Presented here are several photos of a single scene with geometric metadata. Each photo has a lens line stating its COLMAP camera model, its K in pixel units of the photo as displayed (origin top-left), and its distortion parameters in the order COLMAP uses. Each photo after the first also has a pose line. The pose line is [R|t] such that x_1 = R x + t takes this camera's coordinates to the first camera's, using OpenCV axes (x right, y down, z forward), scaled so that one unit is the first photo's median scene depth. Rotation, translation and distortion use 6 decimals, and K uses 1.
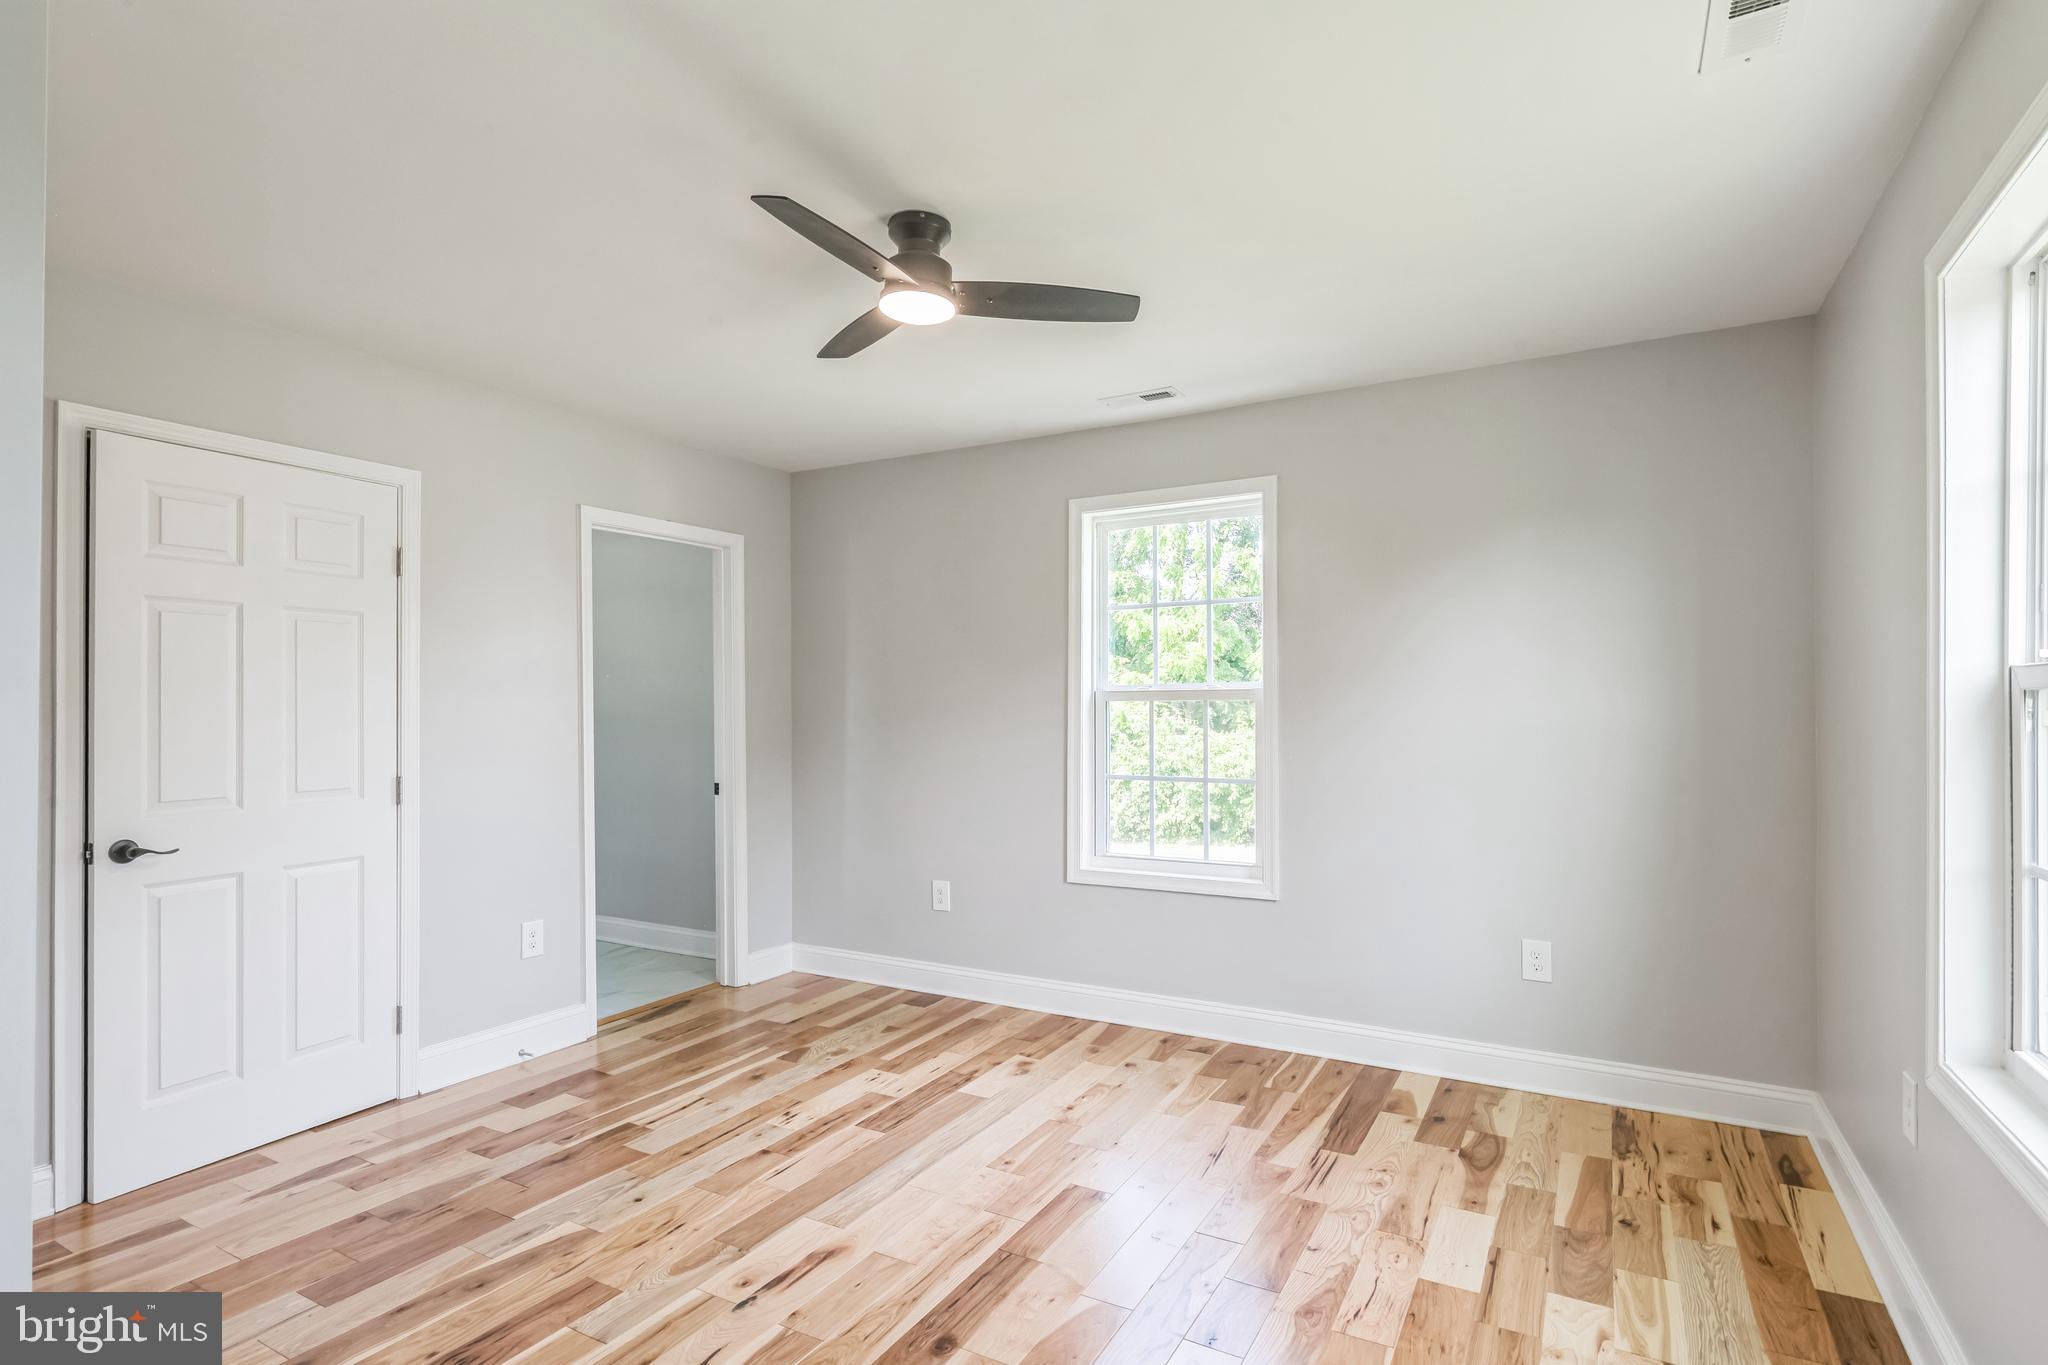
lens RADIAL K [[1003.2, 0, 1020.2], [0, 1003.2, 693.9], [0, 0, 1]] dist [-0.004280, -0.000404]
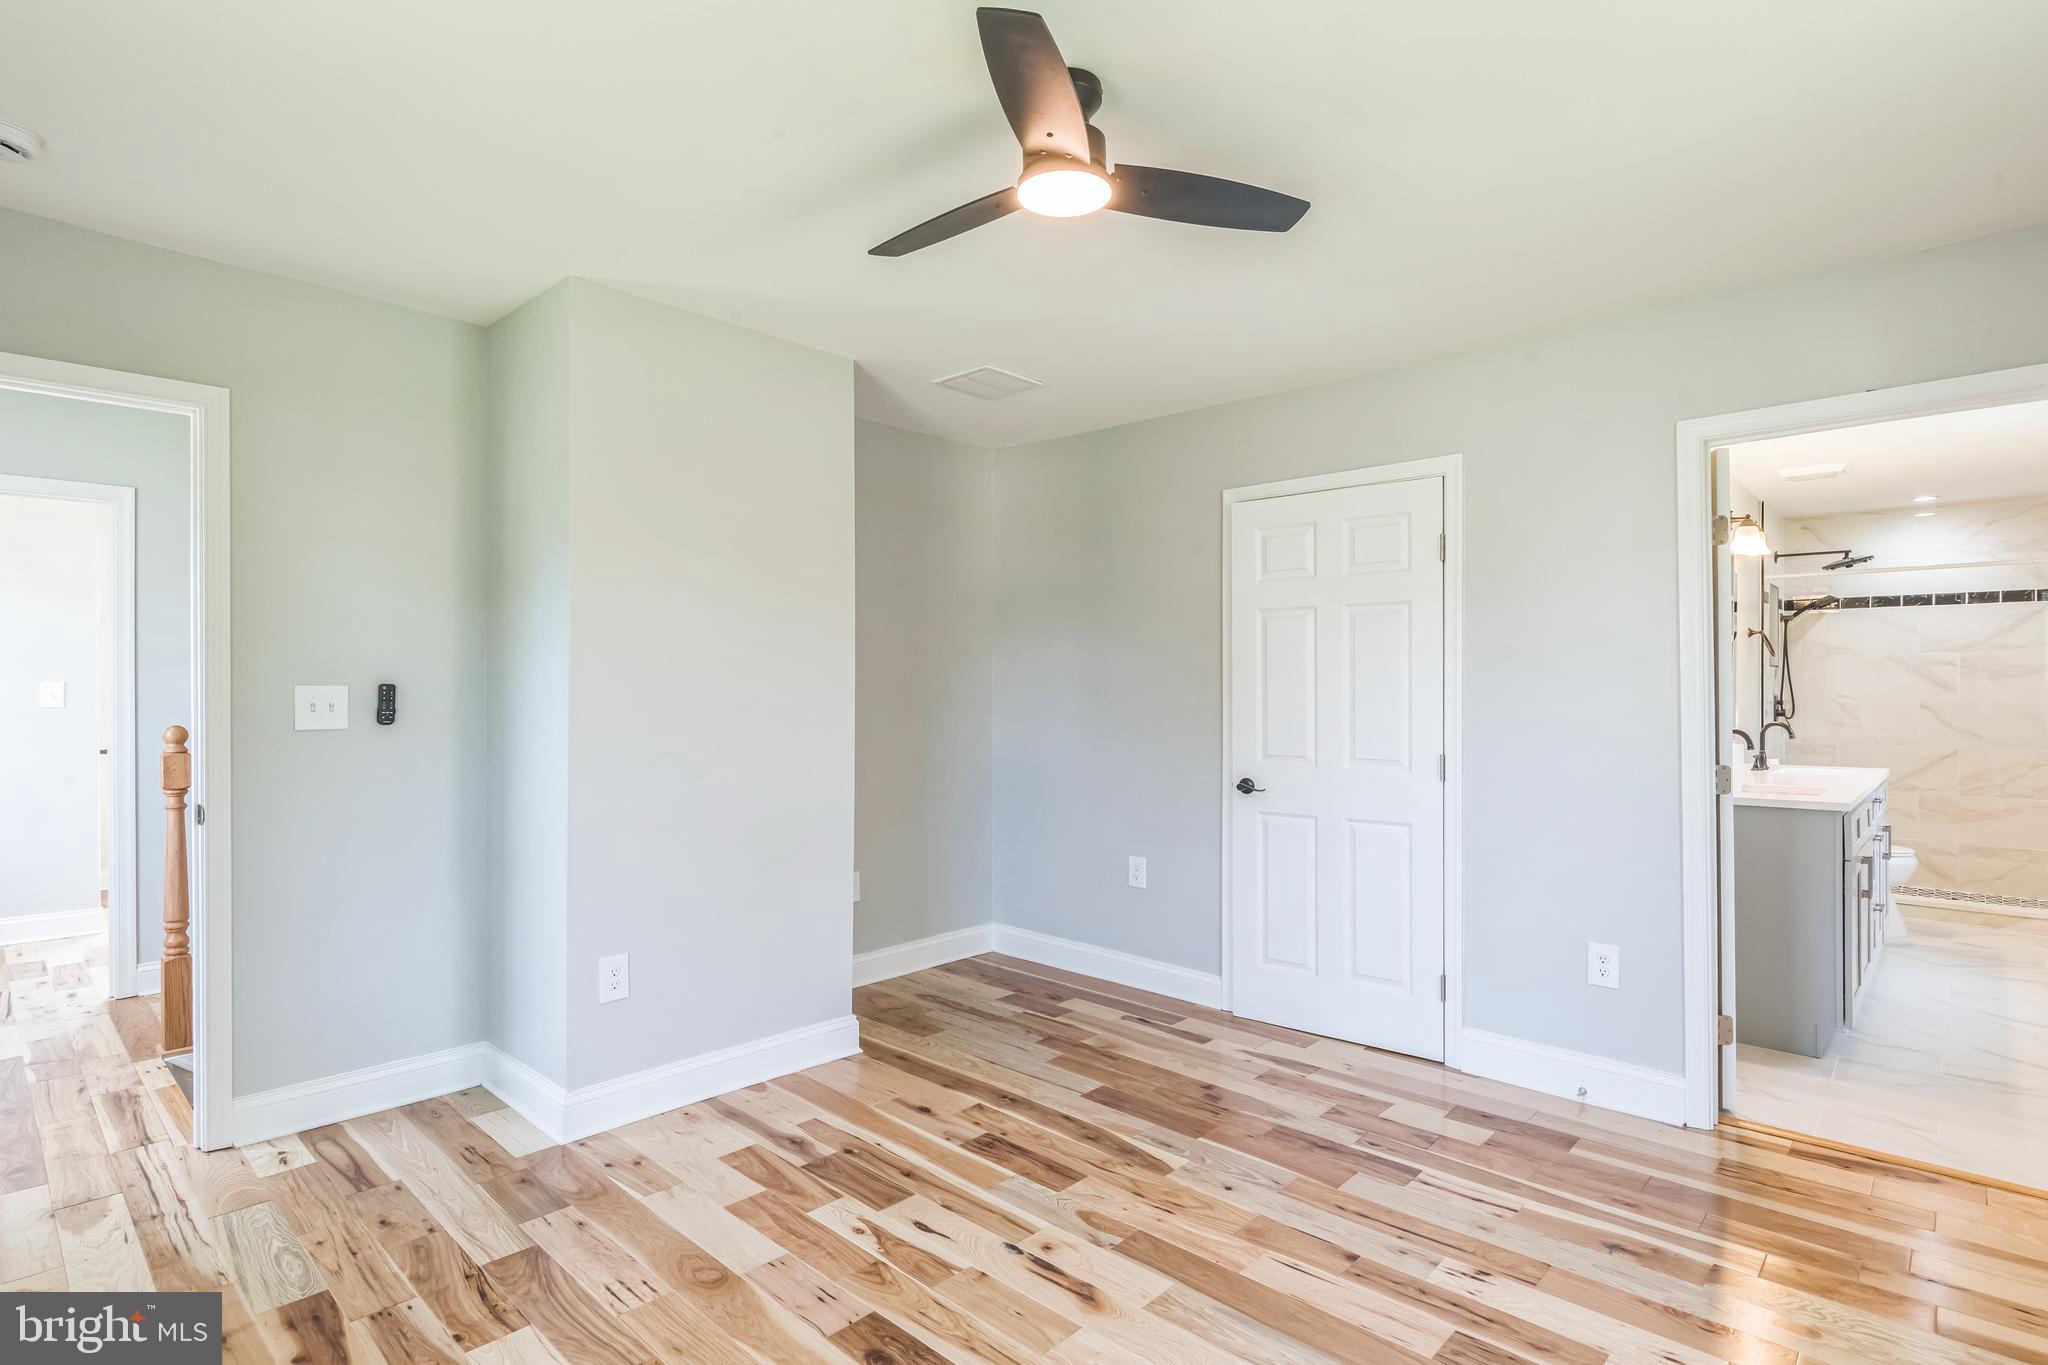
lens RADIAL K [[1003.2, 0, 1017.7], [0, 1003.2, 684.8], [0, 0, 1]] dist [-0.004280, -0.000404]
pose [[-0.220488, 0.001335, -0.975389, 0.585794], [0.012628, 0.999919, -0.001486, 0.007930], [0.975308, -0.012645, -0.220487, 0.956604]]
